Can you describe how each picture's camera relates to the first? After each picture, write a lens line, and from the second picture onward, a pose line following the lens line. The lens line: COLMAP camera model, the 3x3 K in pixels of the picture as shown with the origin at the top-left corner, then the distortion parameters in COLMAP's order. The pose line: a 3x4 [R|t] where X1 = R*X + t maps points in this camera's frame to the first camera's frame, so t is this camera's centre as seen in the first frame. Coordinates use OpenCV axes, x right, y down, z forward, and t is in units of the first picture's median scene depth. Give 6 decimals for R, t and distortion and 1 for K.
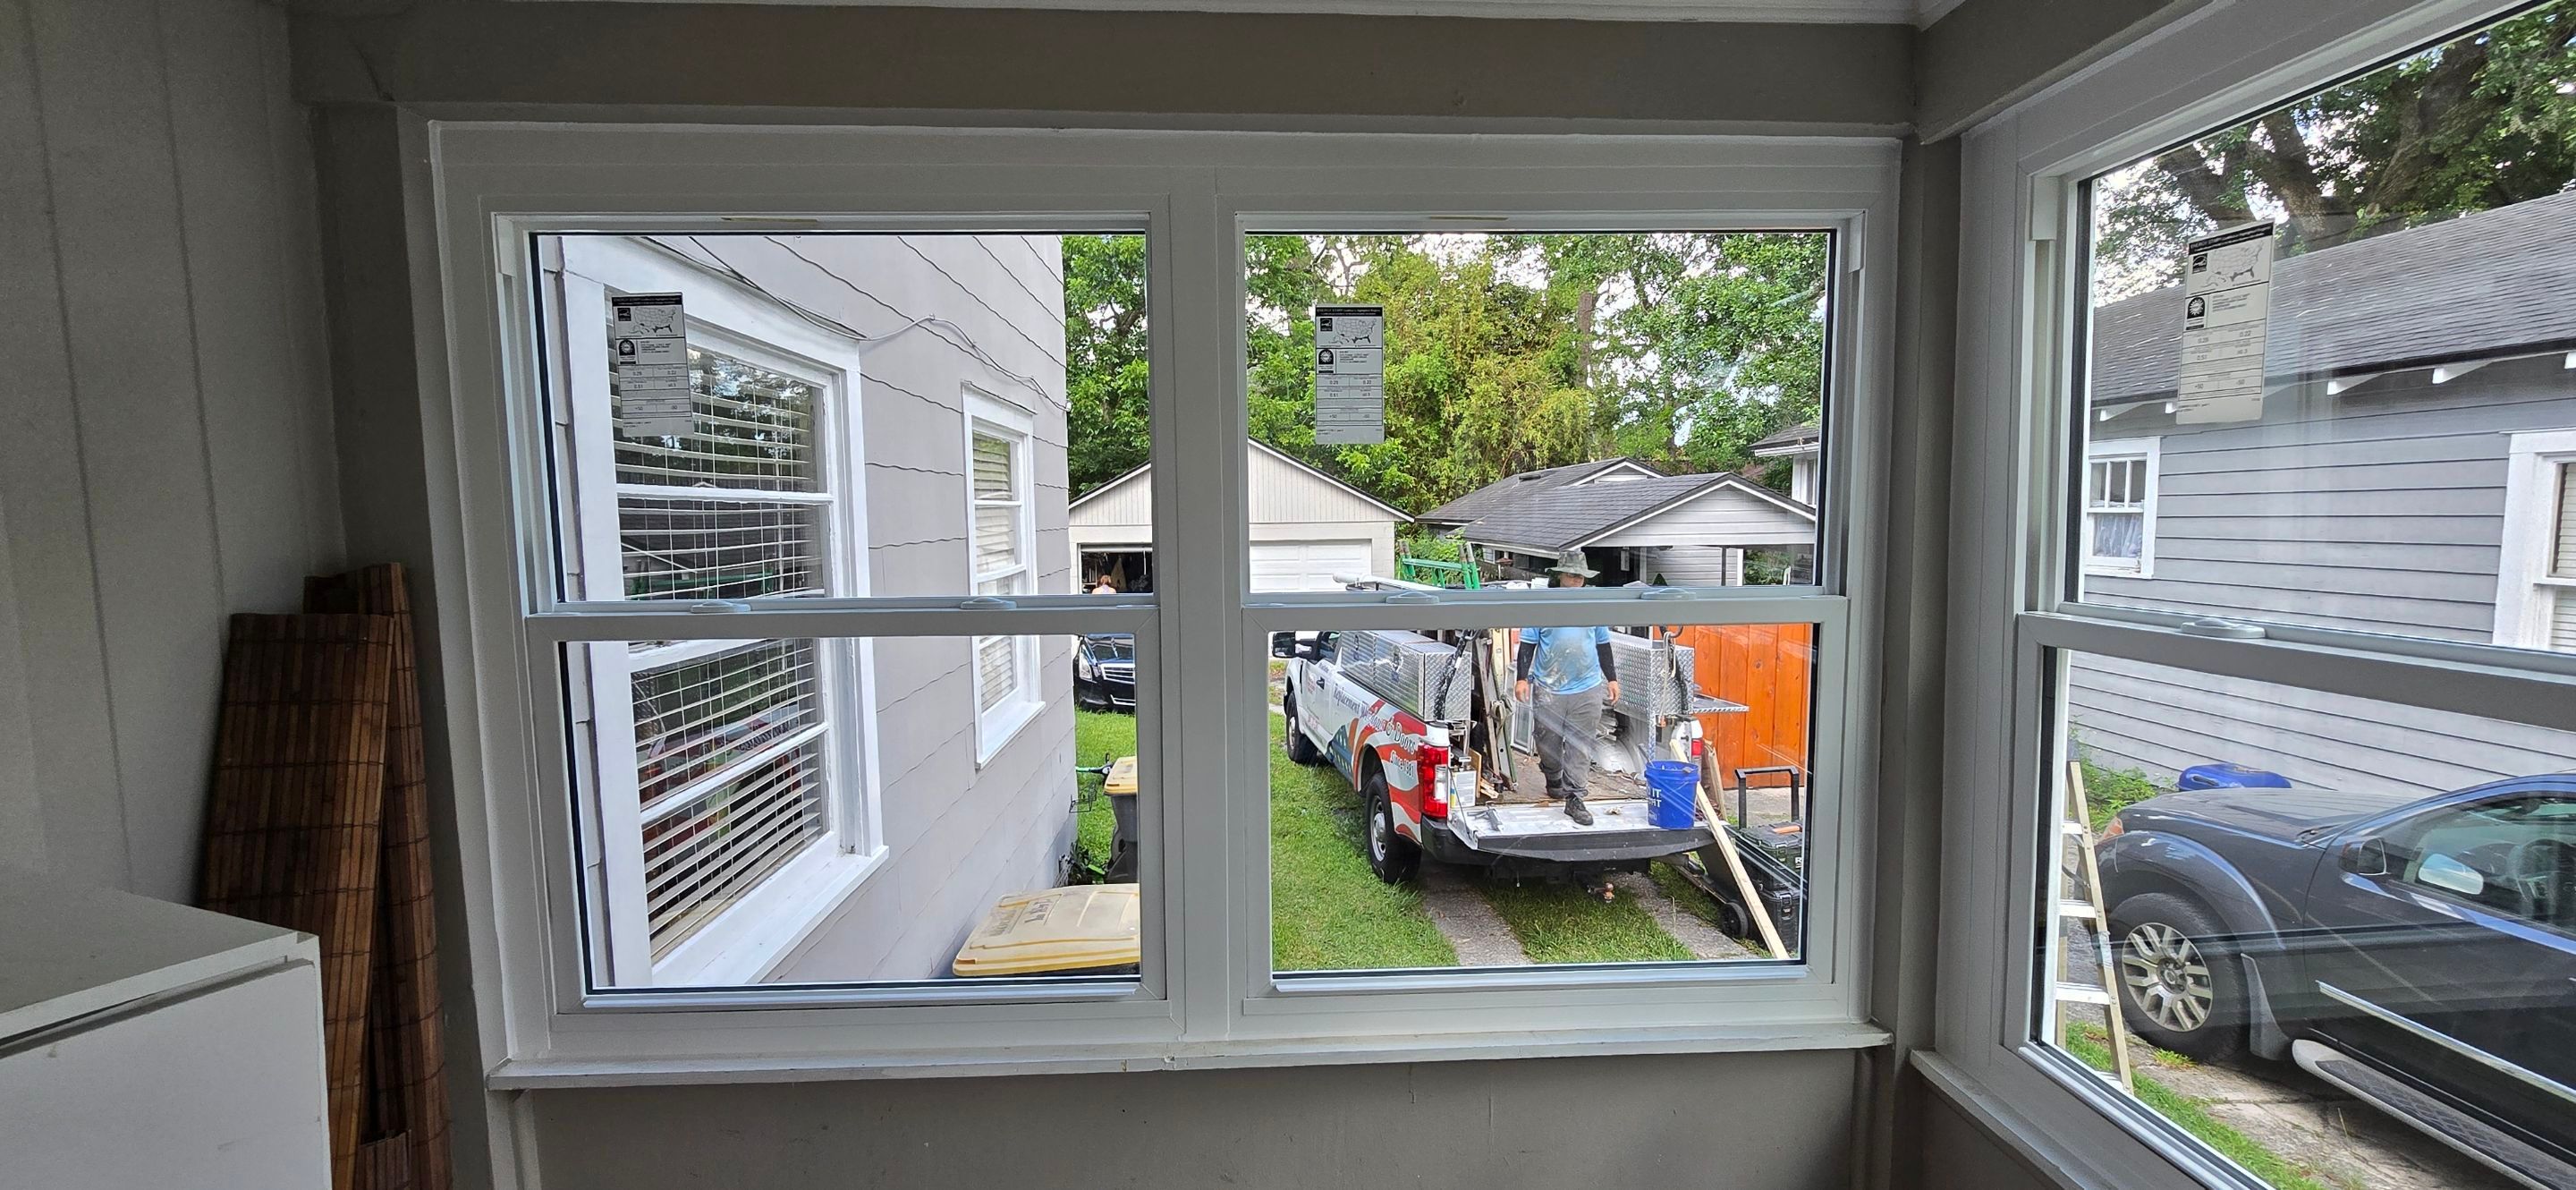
lens RADIAL K [[1060.1, 0, 1283.8], [0, 1060.1, 614.1], [0, 0, 1]] dist [0.001280, 0.000346]
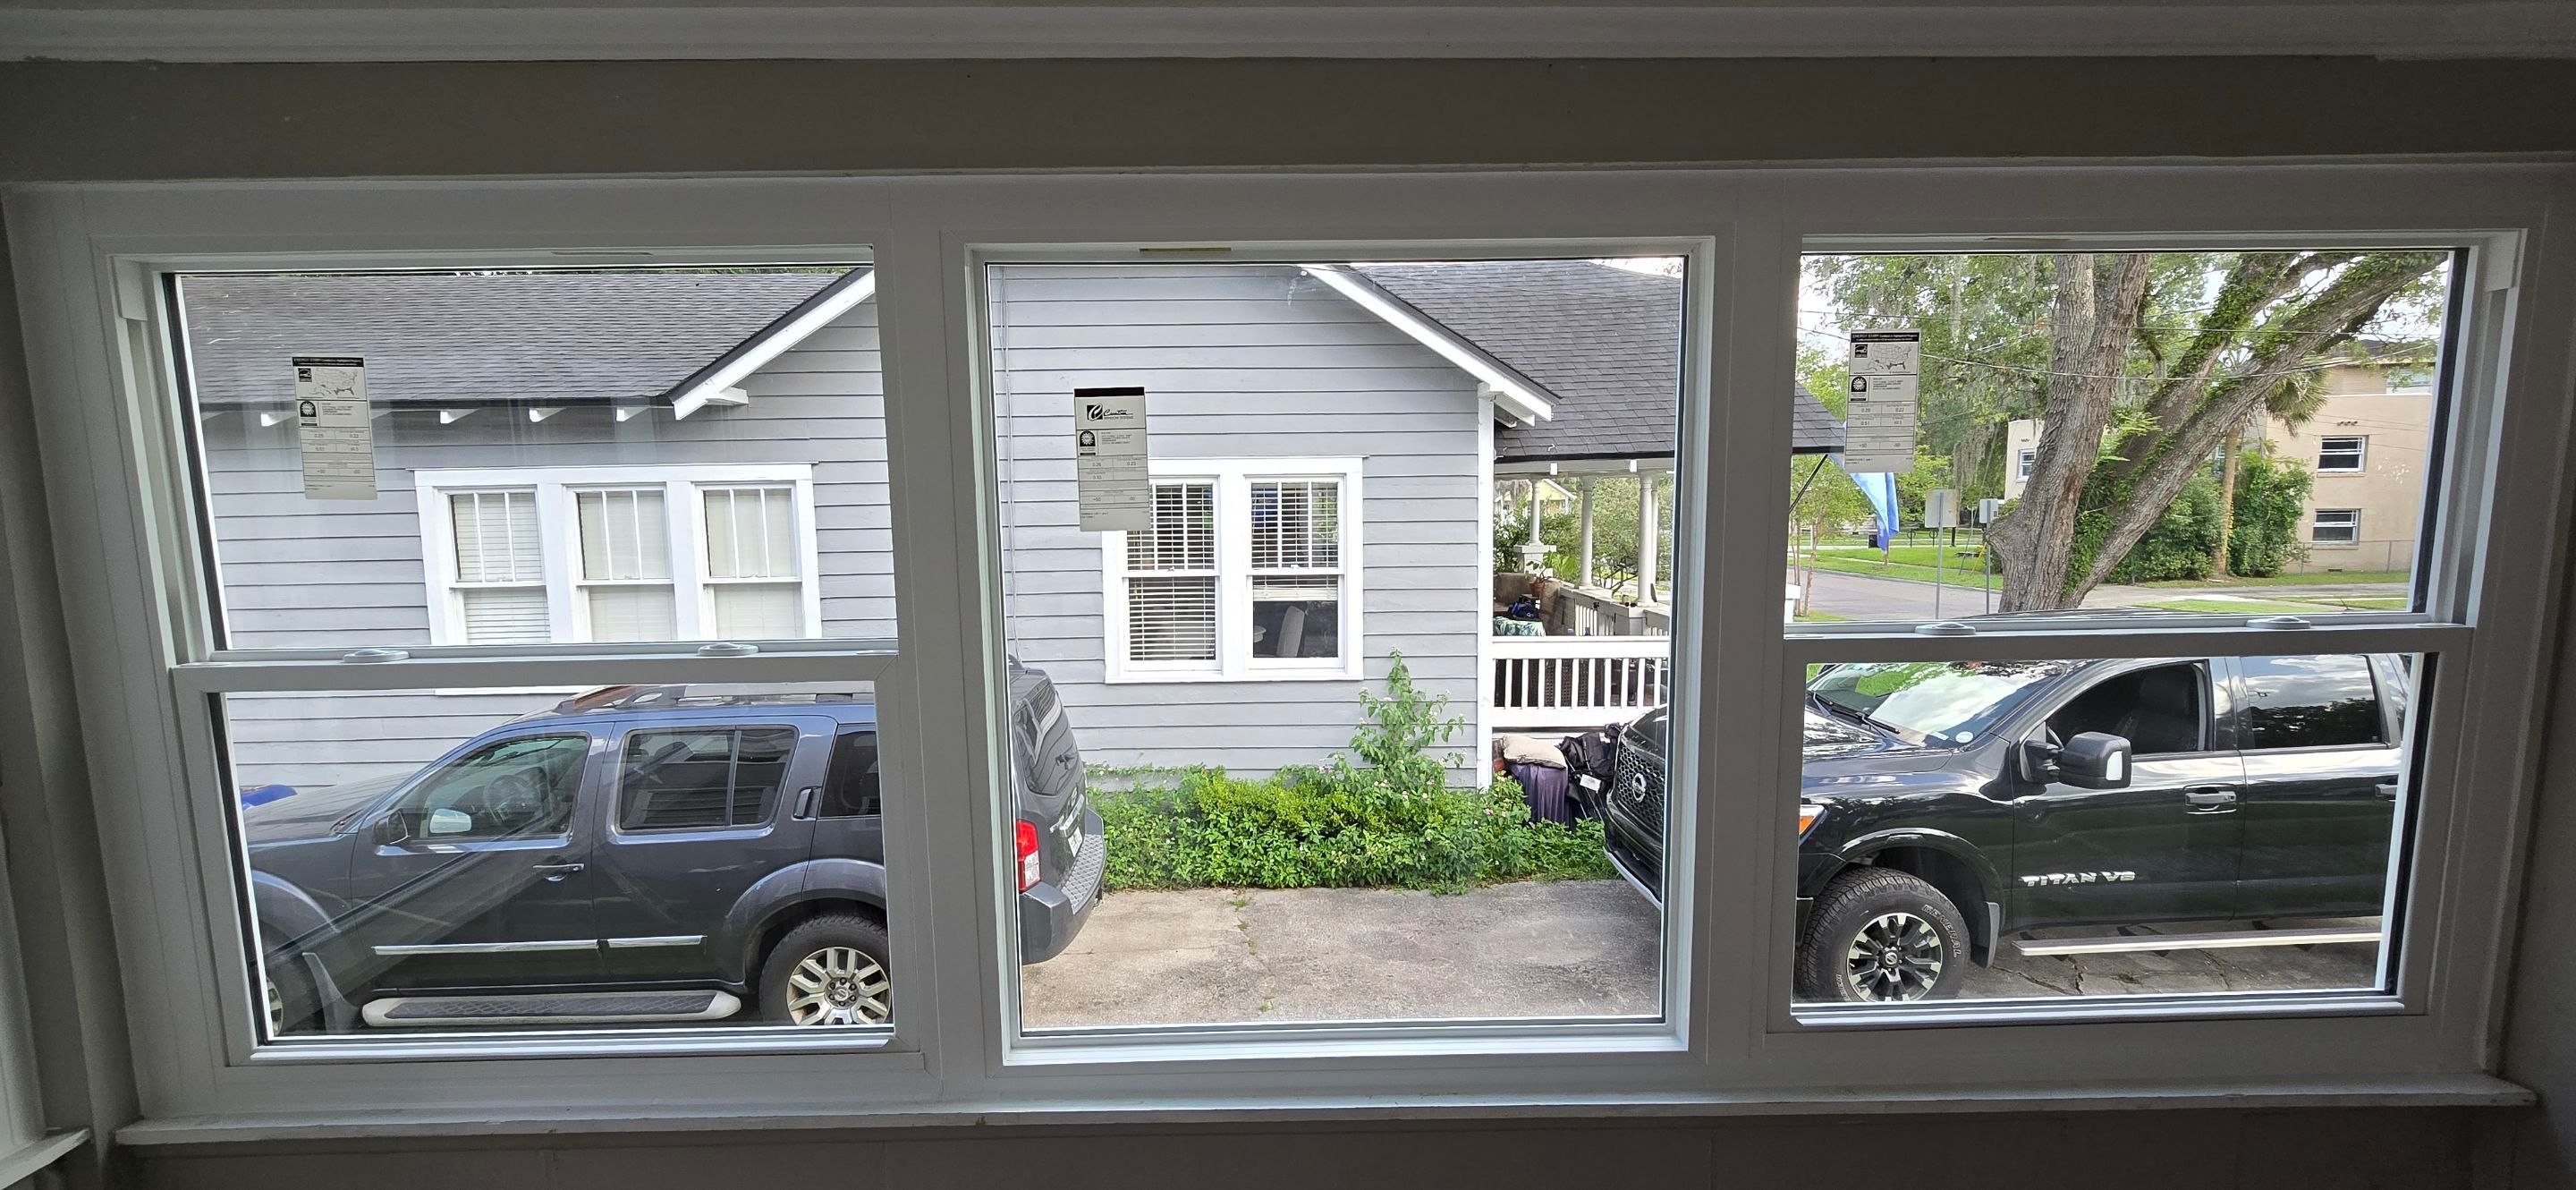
lens RADIAL K [[1060.1, 0, 1283.8], [0, 1060.1, 614.1], [0, 0, 1]] dist [0.001280, 0.000346]
pose [[0.017551, -0.095102, 0.995313, -0.142367], [0.106401, 0.989991, 0.092717, -0.013850], [-0.994168, 0.104275, 0.027494, -0.059635]]
